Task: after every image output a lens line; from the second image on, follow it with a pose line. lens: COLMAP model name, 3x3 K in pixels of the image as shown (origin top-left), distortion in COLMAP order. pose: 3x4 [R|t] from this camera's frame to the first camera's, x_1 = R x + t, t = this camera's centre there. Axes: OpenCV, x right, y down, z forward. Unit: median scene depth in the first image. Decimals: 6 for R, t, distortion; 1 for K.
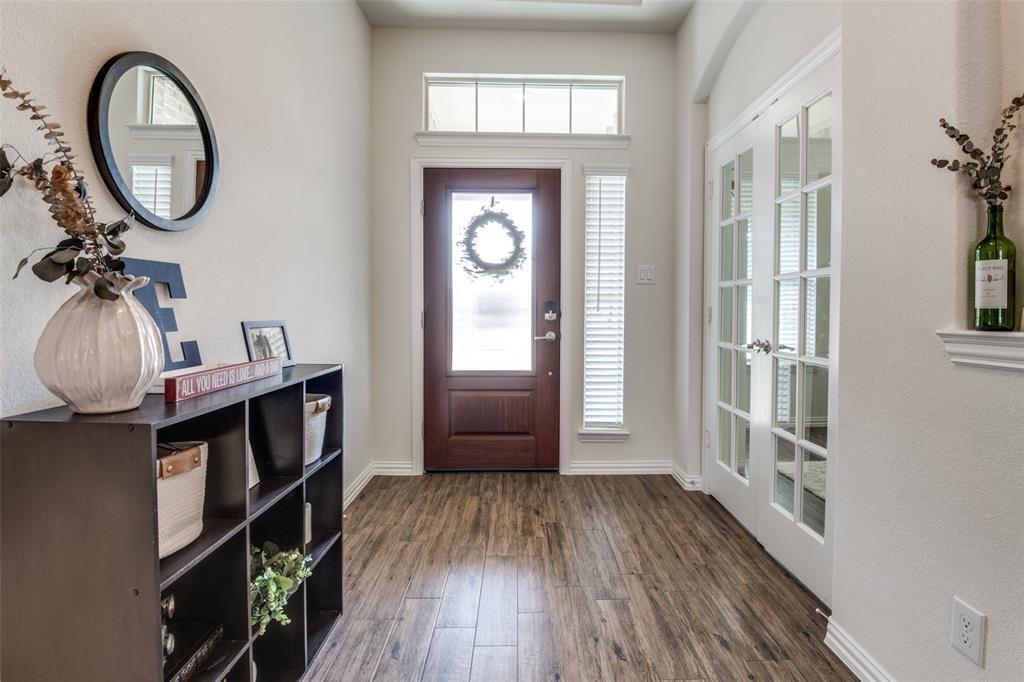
lens RADIAL K [[479.5, 0, 524.8], [0, 479.5, 318.4], [0, 0, 1]] dist [0.008302, -0.022032]
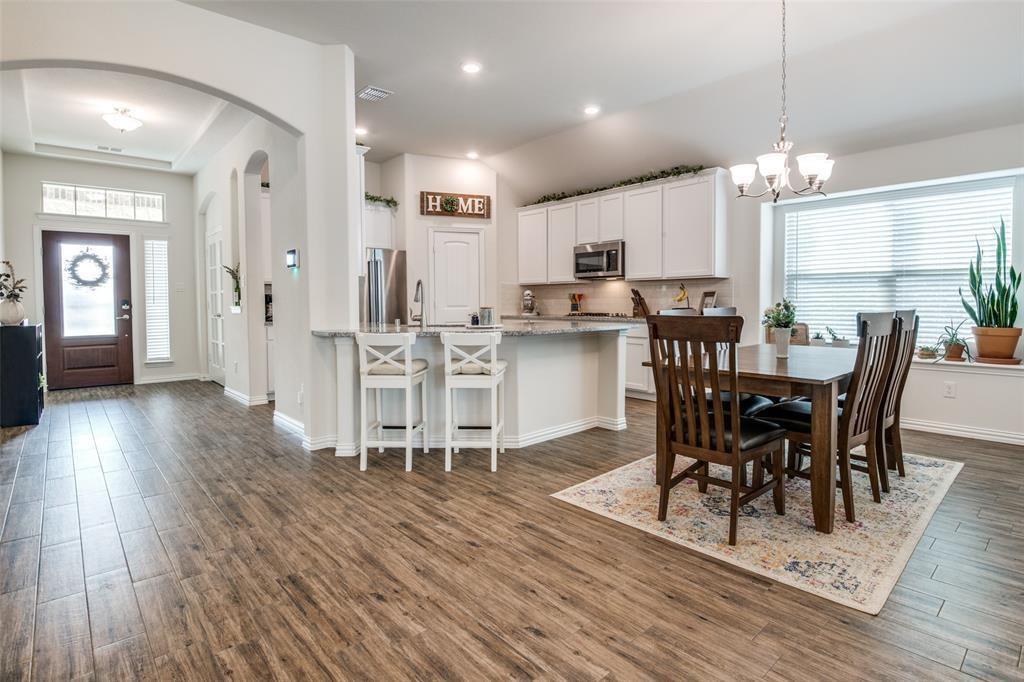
lens RADIAL K [[513.3, 0, 544.1], [0, 513.3, 318.9], [0, 0, 1]] dist [0.000804, -0.026762]
pose [[0.734537, -0.030466, 0.677885, -0.101624], [0.022249, 0.999536, 0.020814, 0.040319], [-0.678204, -0.000206, 0.734874, -1.770158]]
